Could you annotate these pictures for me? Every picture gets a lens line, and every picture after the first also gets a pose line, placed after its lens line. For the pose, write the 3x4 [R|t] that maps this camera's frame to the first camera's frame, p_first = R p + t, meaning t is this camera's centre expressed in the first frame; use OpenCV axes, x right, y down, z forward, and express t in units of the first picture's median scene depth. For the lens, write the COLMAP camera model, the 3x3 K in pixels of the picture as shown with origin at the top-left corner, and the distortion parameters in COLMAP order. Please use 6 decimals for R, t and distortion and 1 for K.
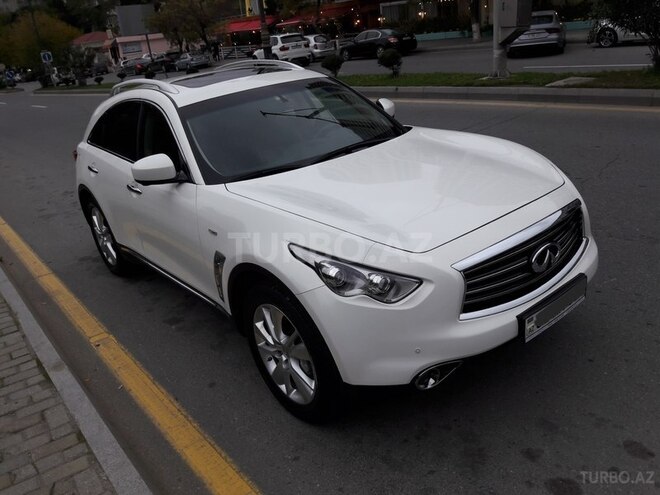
lens RADIAL K [[542.5, 0, 330.0], [0, 542.5, 247.5], [0, 0, 1]] dist [0.042956, -0.102763]
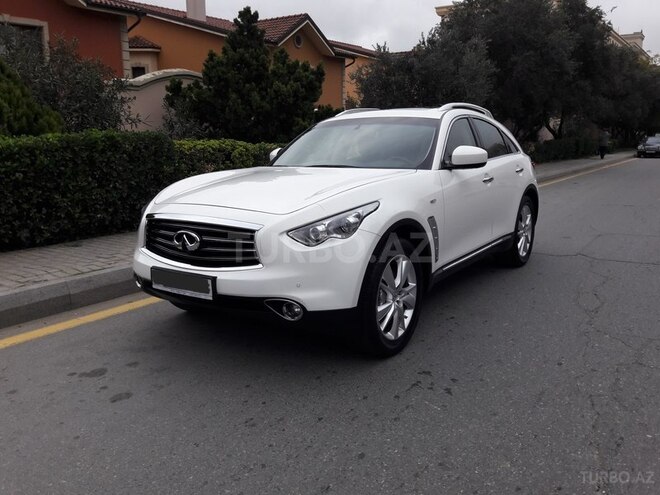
lens RADIAL K [[542.5, 0, 330.0], [0, 542.5, 247.5], [0, 0, 1]] dist [0.042956, -0.102763]
pose [[0.294267, 0.309291, -0.904293, 1.060296], [-0.389974, 0.902693, 0.181842, -0.215455], [0.872541, 0.299140, 0.386248, 0.507127]]
